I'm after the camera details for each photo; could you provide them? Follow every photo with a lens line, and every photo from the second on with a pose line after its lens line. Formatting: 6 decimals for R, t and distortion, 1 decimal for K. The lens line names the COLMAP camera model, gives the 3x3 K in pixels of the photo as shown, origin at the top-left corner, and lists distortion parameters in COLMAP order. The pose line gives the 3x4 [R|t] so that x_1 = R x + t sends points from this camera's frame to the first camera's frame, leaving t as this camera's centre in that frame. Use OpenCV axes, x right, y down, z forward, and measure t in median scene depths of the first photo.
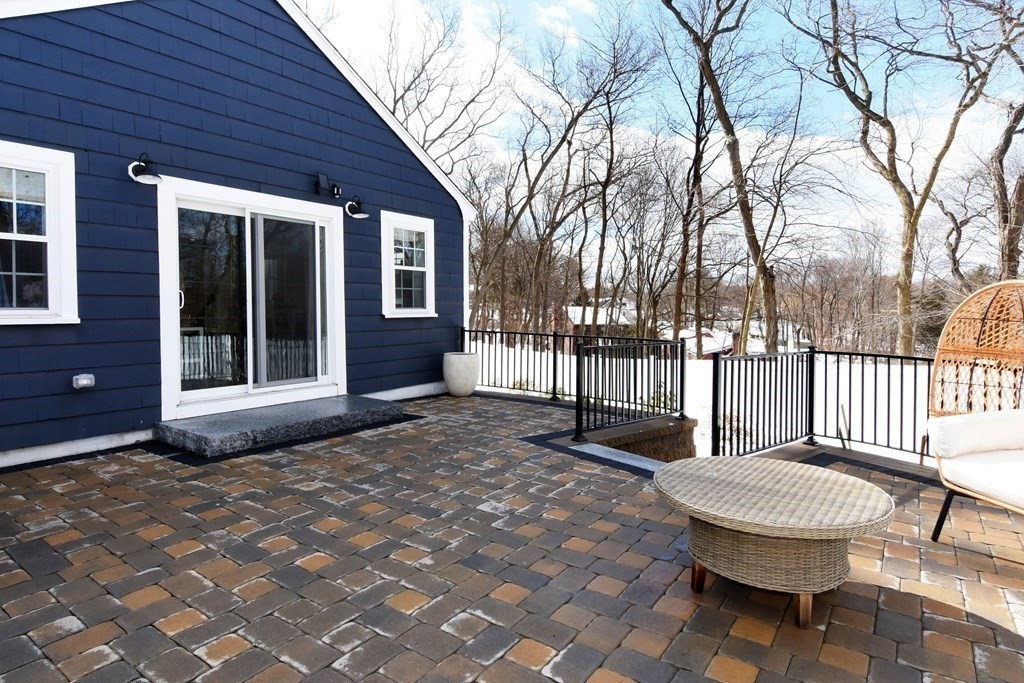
lens RADIAL K [[565.6, 0, 512.5], [0, 565.6, 337.8], [0, 0, 1]] dist [0.005820, -0.000368]
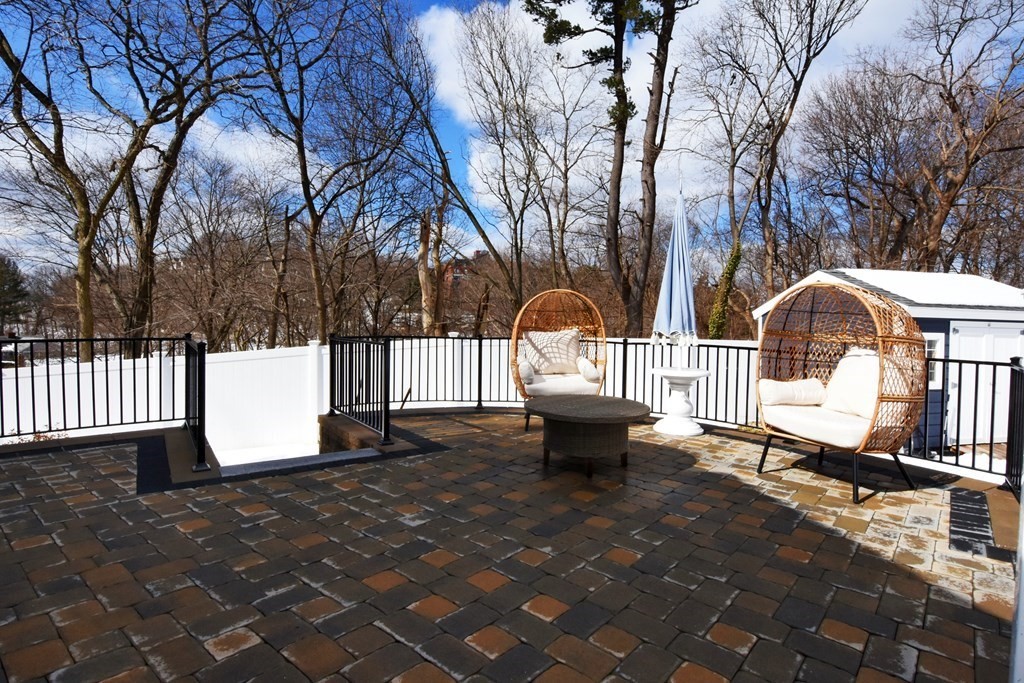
lens RADIAL K [[552.9, 0, 511.7], [0, 552.9, 334.7], [0, 0, 1]] dist [-0.004614, -0.000663]
pose [[0.099154, -0.048118, 0.993908, -0.781758], [0.049599, 0.997828, 0.043359, -0.019867], [-0.993835, 0.044998, 0.101325, 0.667643]]
